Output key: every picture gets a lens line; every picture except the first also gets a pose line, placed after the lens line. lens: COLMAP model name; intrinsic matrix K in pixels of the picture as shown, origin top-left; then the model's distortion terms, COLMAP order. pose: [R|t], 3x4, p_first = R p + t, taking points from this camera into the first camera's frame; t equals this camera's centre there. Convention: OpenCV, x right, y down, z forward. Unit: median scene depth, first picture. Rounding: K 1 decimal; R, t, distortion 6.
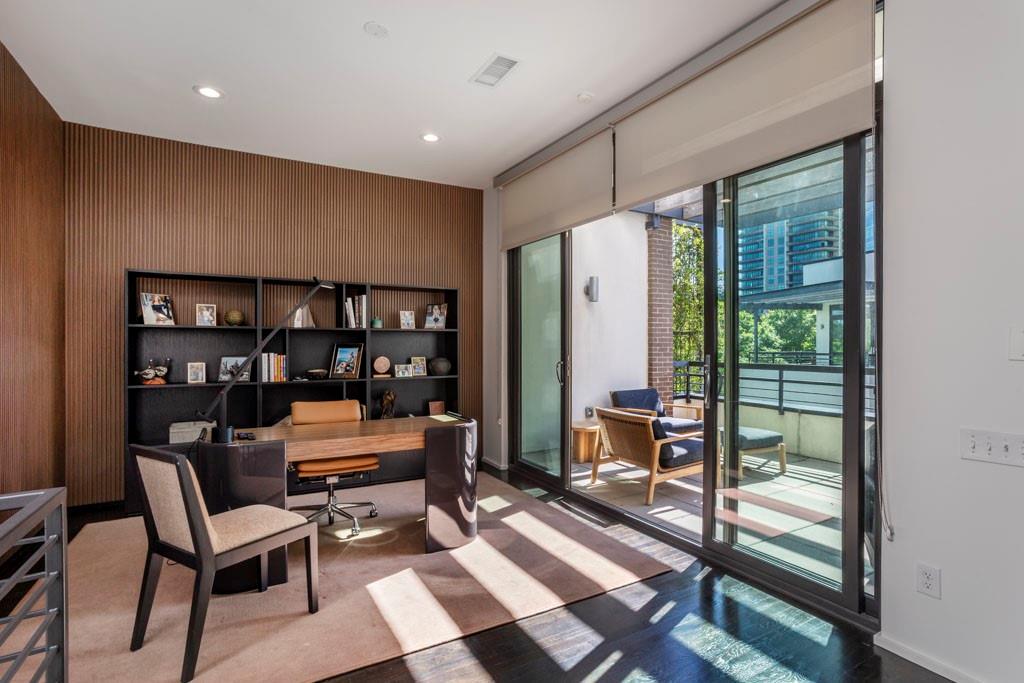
lens RADIAL K [[500.1, 0, 512.8], [0, 500.1, 341.5], [0, 0, 1]] dist [-0.001432, -0.000095]
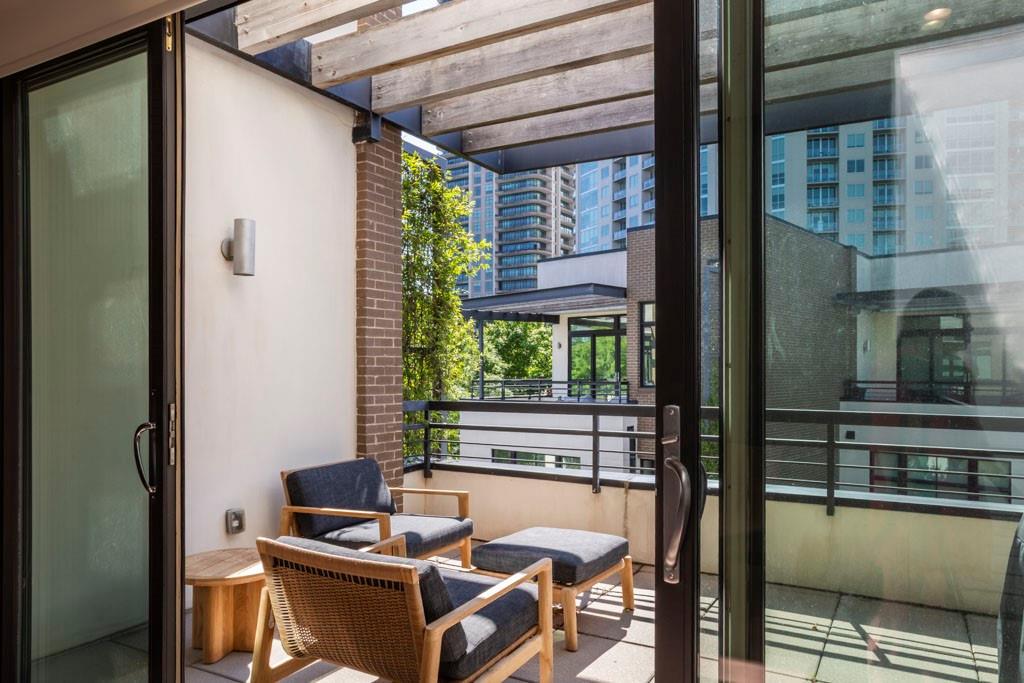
lens RADIAL K [[688.4, 0, 532.6], [0, 688.4, 371.4], [0, 0, 1]] dist [-0.030083, 0.006993]
pose [[0.840838, -0.004745, 0.541266, 0.043909], [-0.000081, 0.999960, 0.008890, 0.000954], [-0.541287, -0.007519, 0.840804, 0.320467]]
